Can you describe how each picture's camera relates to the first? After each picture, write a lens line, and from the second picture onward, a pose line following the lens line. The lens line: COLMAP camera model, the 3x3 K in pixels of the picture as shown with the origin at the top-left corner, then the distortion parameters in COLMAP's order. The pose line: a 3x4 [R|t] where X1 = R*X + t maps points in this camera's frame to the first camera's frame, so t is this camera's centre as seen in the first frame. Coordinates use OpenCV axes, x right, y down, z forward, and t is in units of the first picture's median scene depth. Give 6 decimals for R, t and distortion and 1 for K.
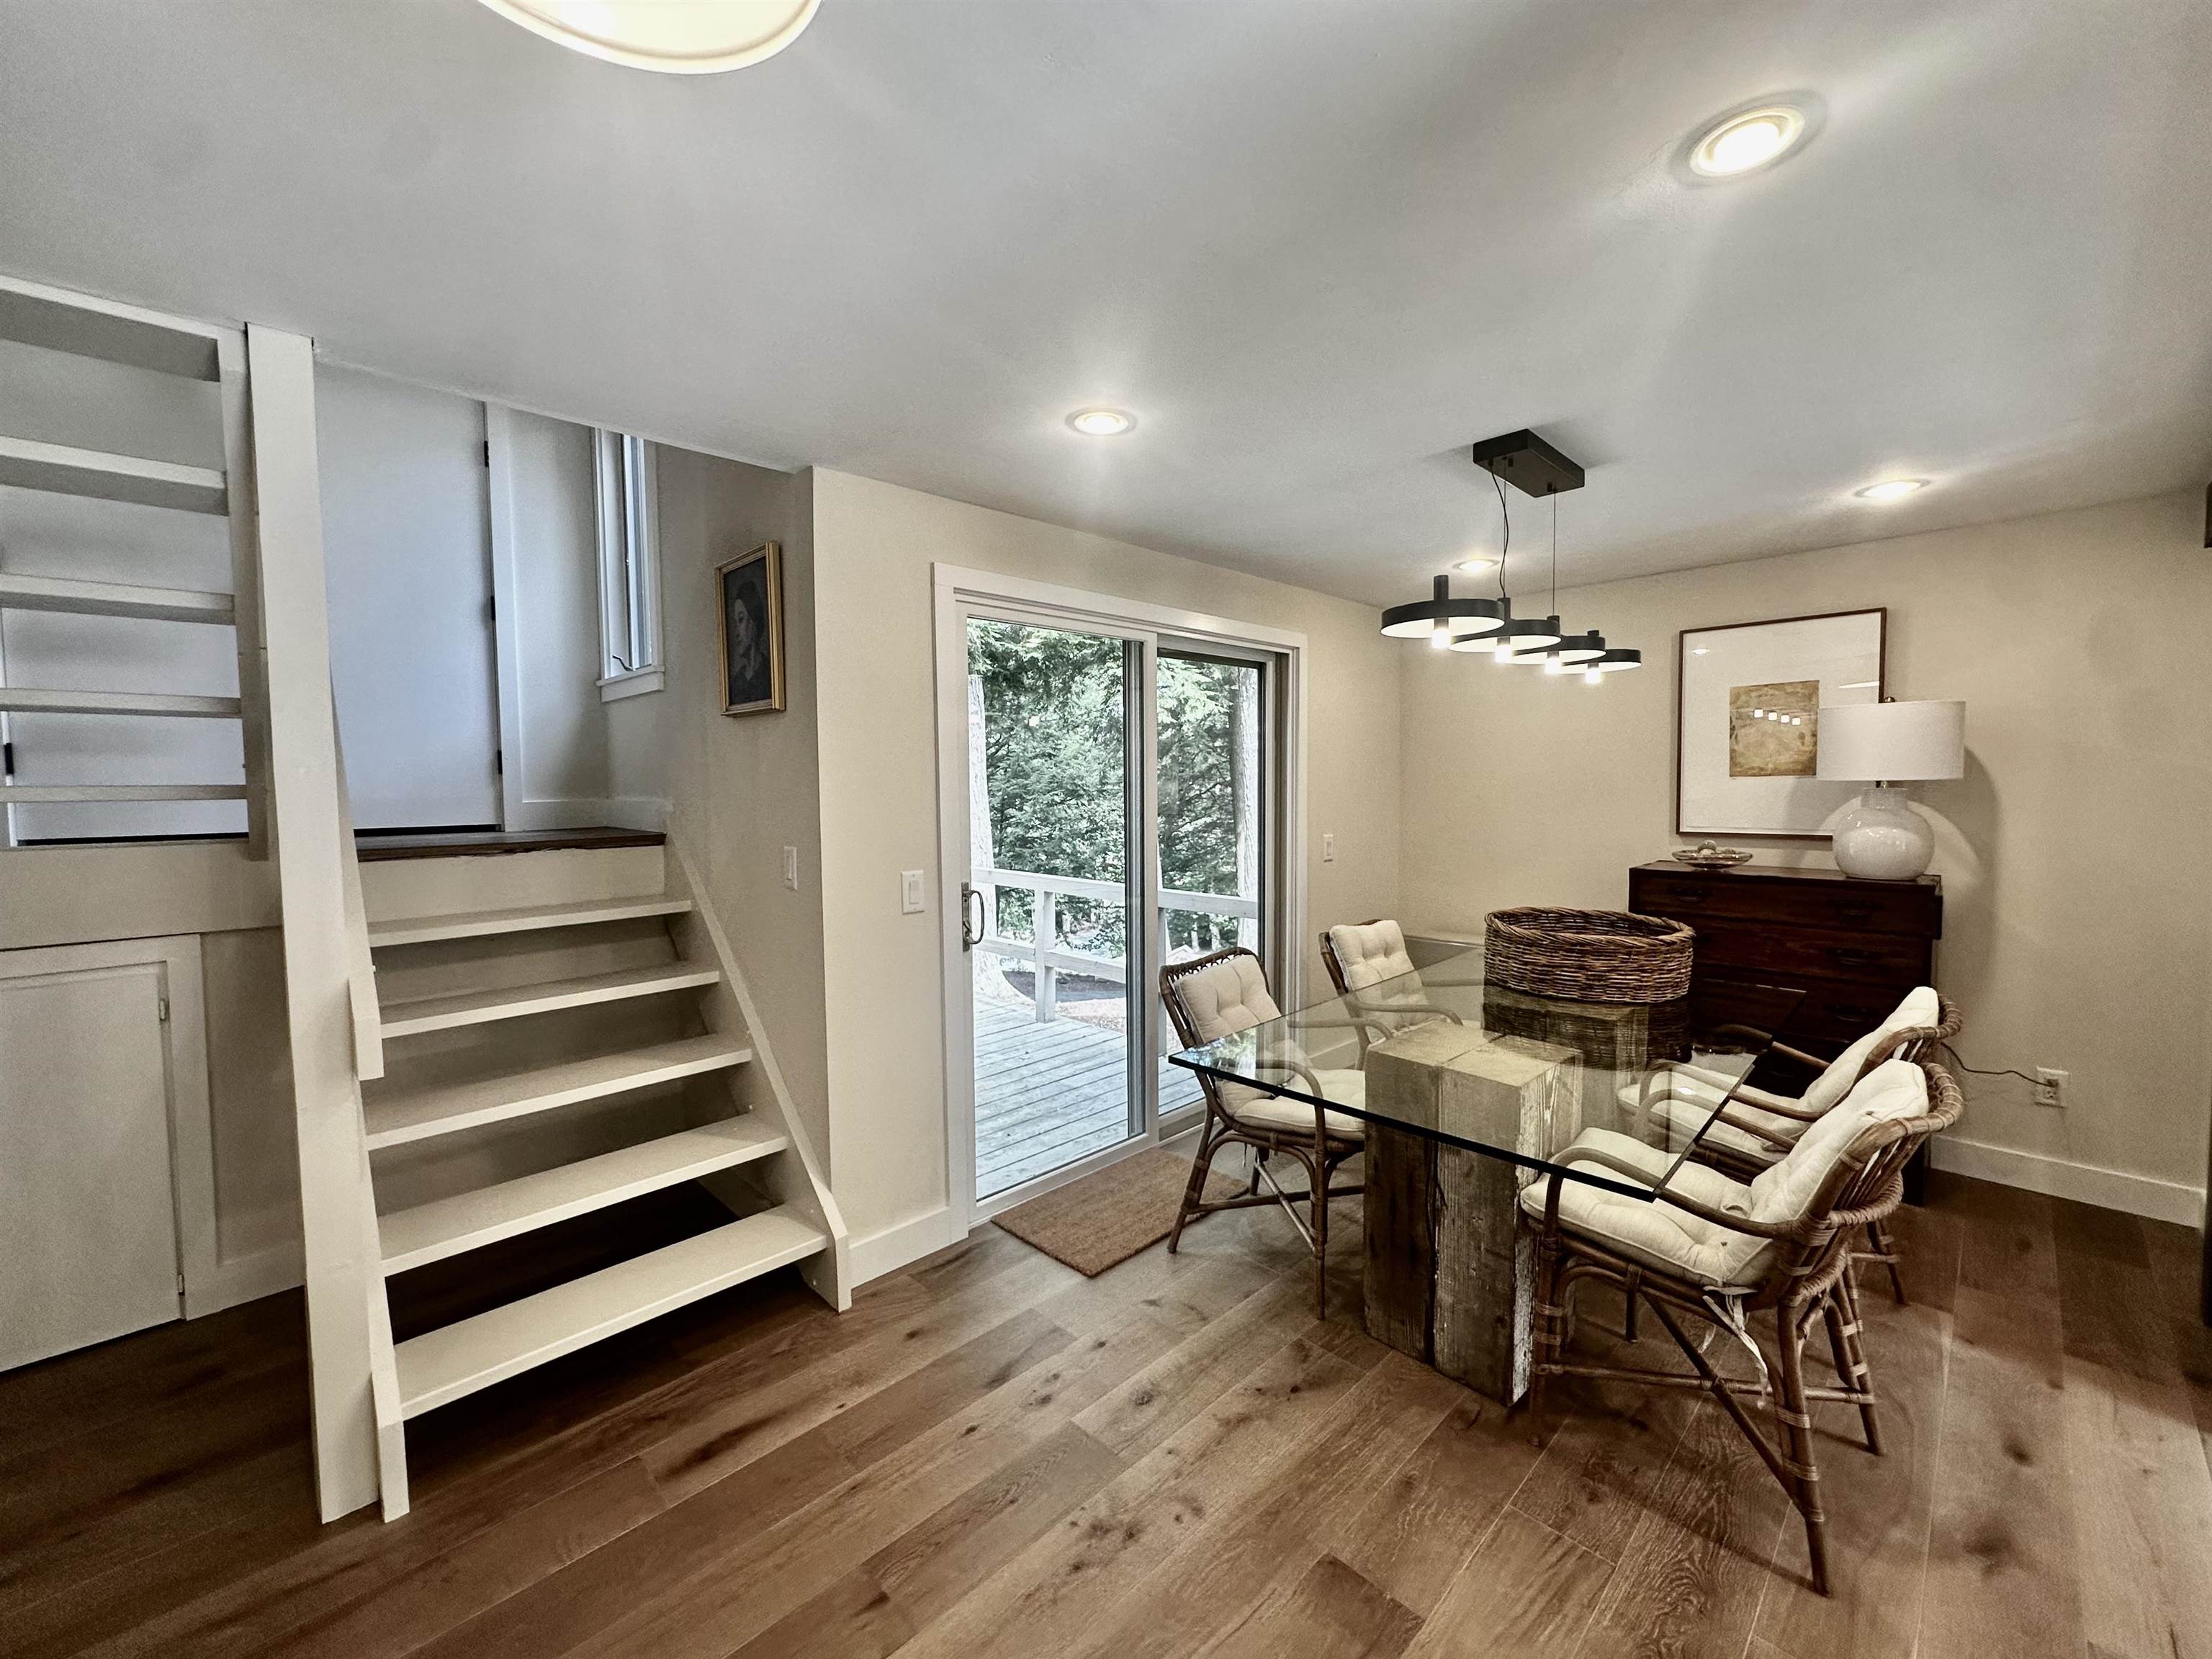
lens RADIAL K [[887.3, 0, 1098.8], [0, 887.3, 824.7], [0, 0, 1]] dist [-0.001718, 0.000032]
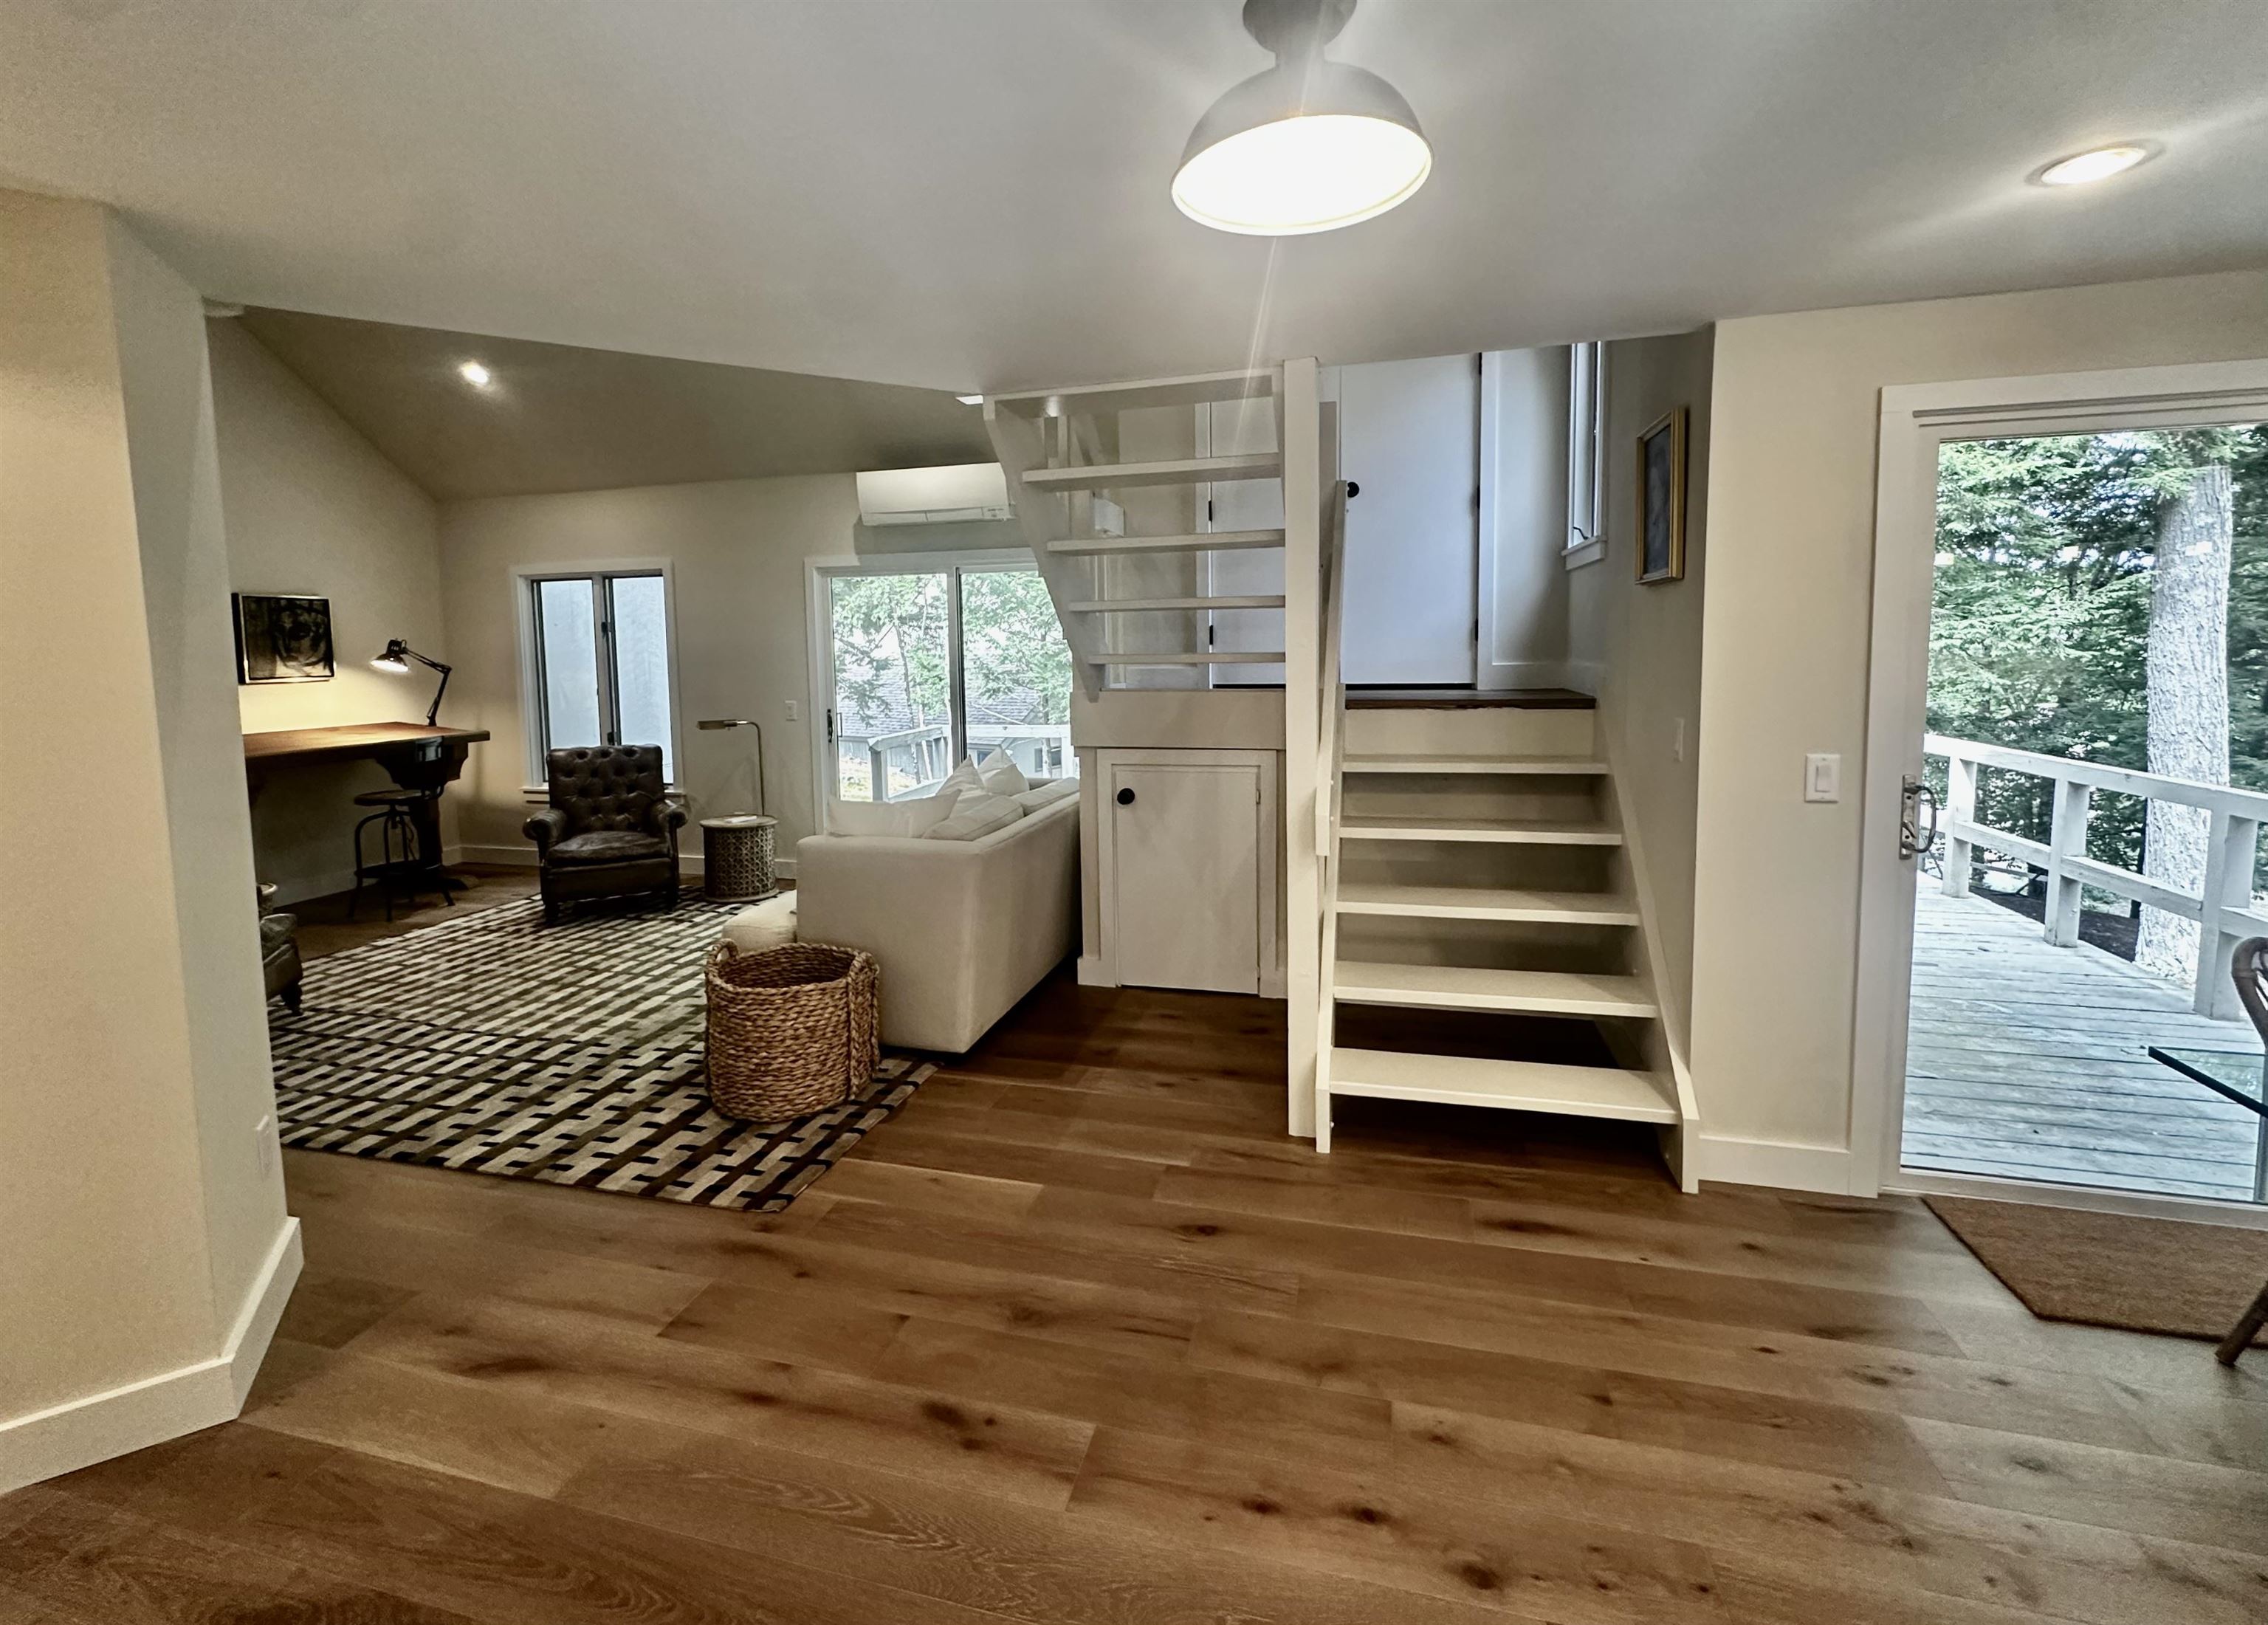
lens RADIAL K [[984.3, 0, 1117.7], [0, 984.3, 729.8], [0, 0, 1]] dist [-0.003181, 0.000329]
pose [[0.511610, 0.073429, -0.856074, 0.253463], [-0.032011, 0.997279, 0.066410, -0.013760], [0.858621, -0.006572, 0.512569, -0.086252]]
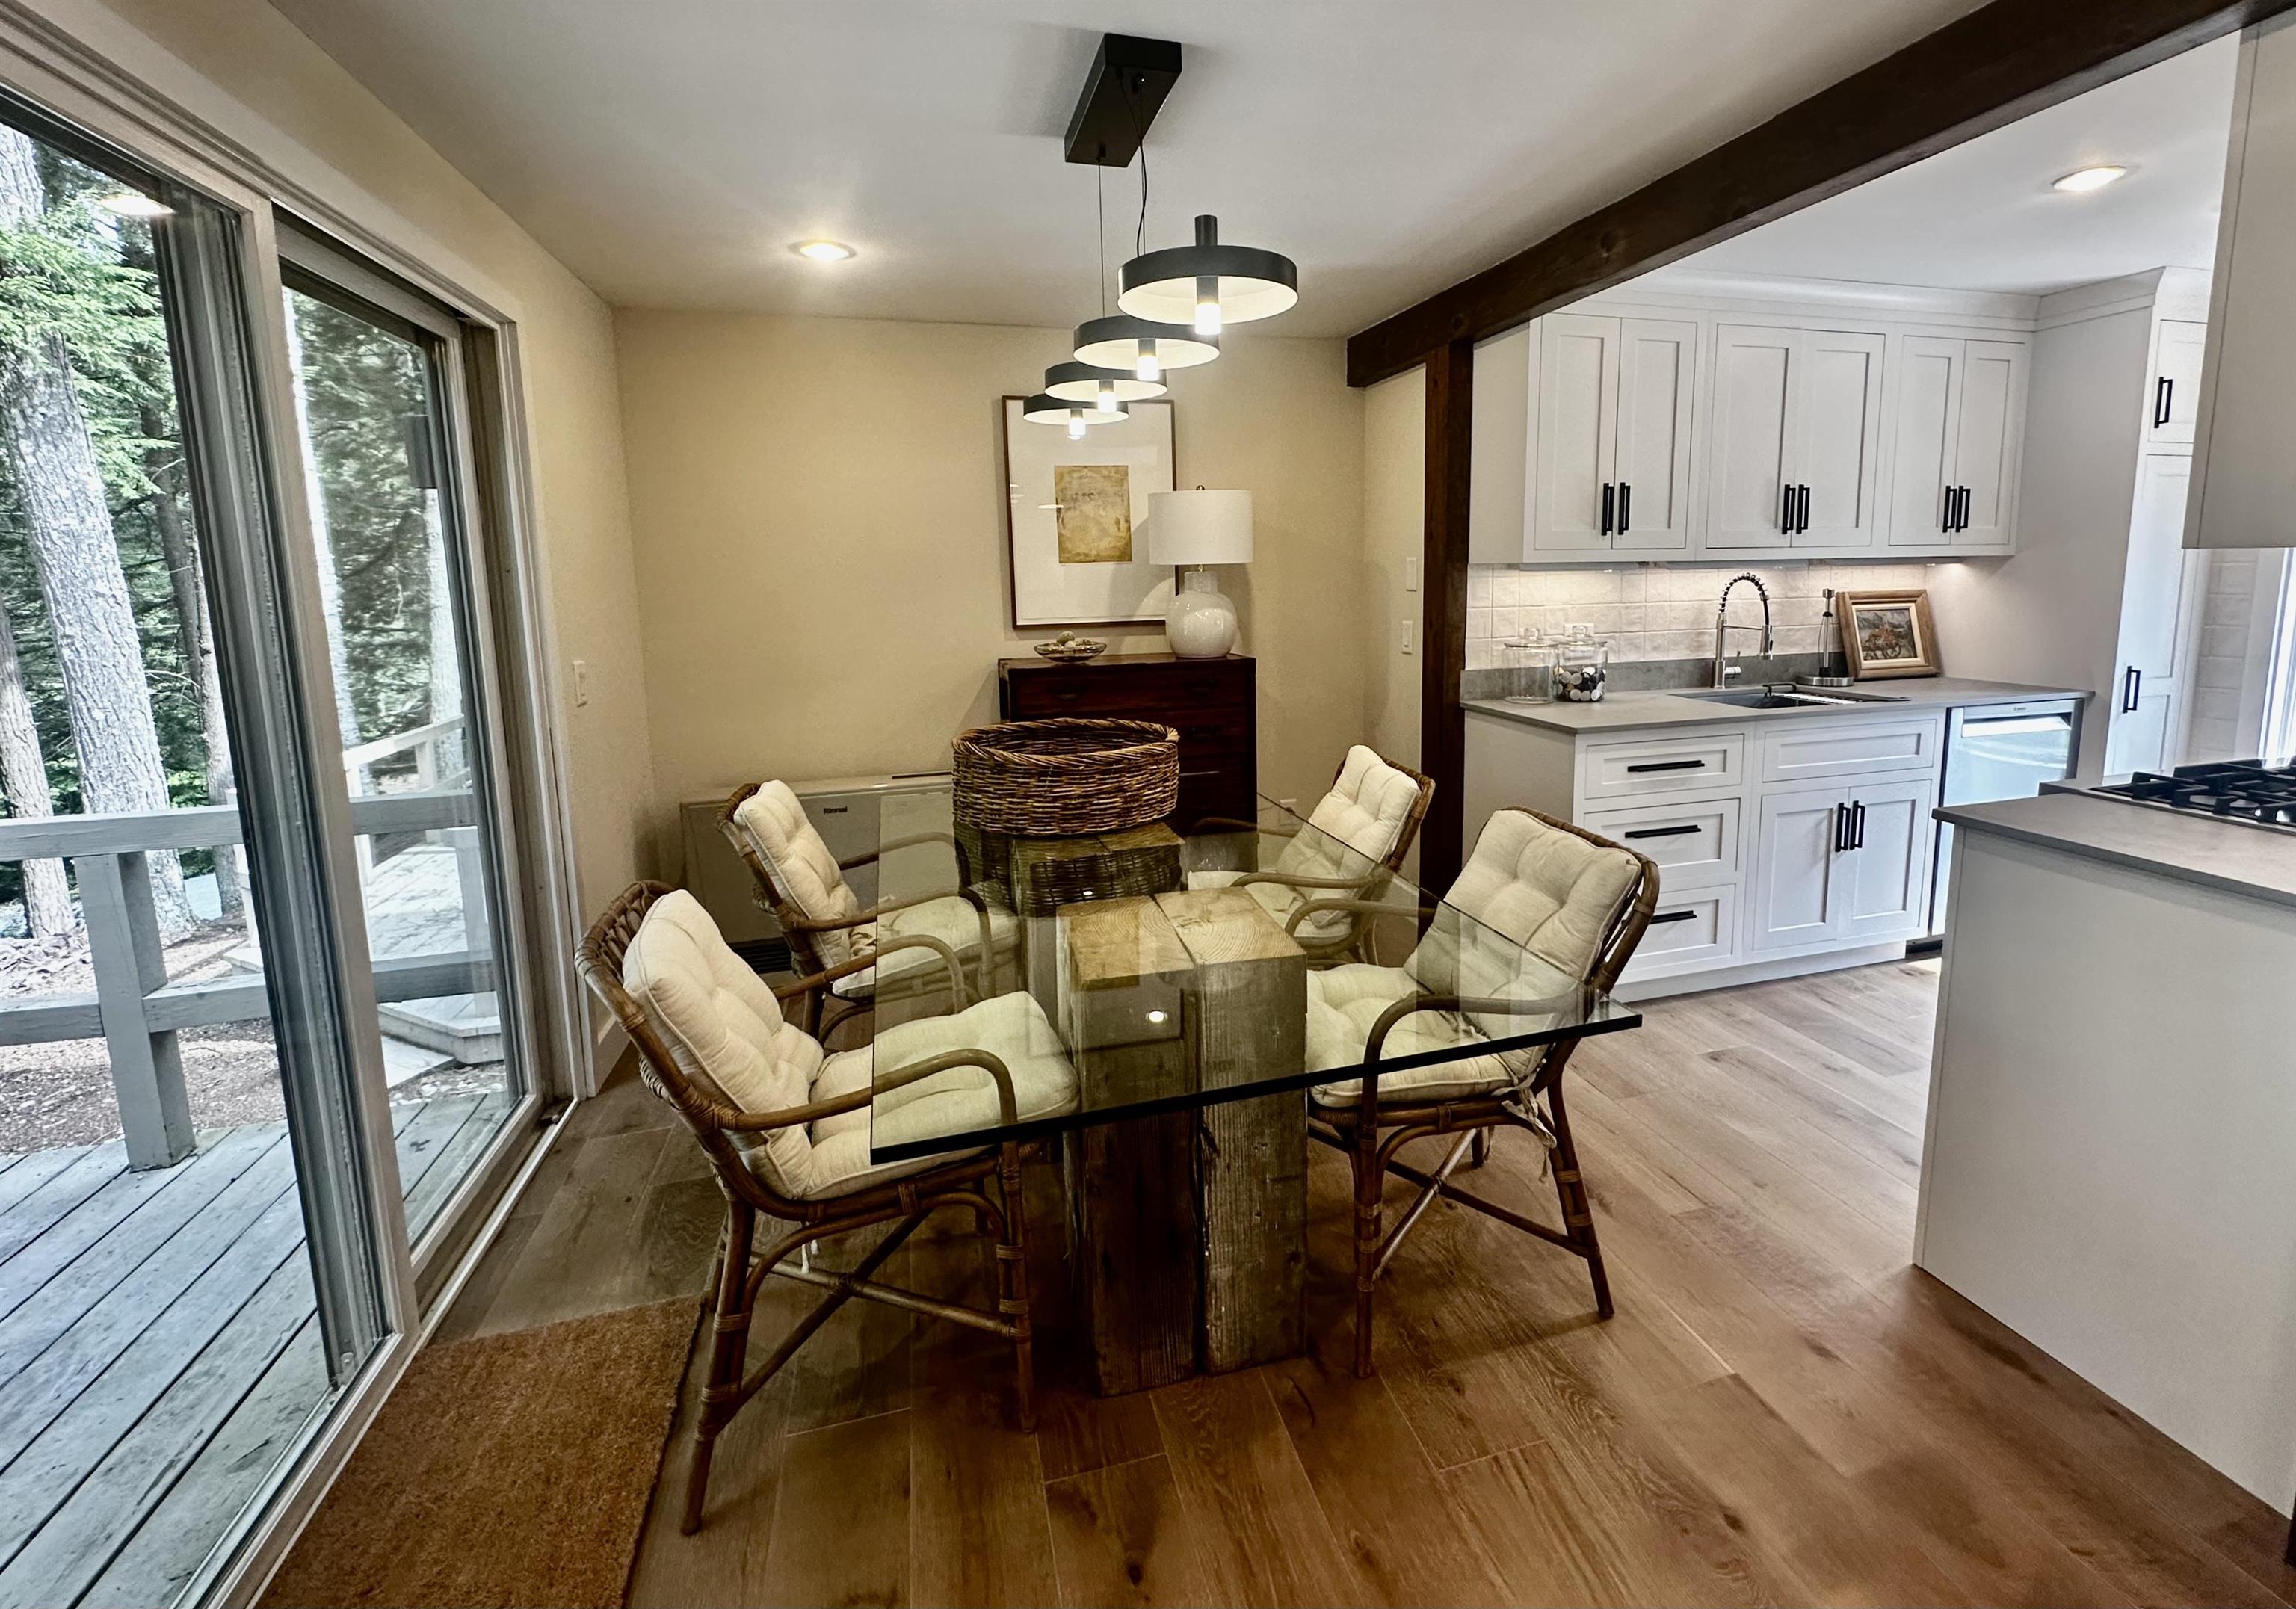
lens RADIAL K [[997.6, 0, 1205.0], [0, 997.6, 711.0], [0, 0, 1]] dist [-0.001647, 0.000336]
pose [[0.464328, -0.119650, 0.877544, -0.211117], [0.056475, 0.992816, 0.105485, -0.002398], [-0.883861, 0.000580, 0.467750, 0.500889]]
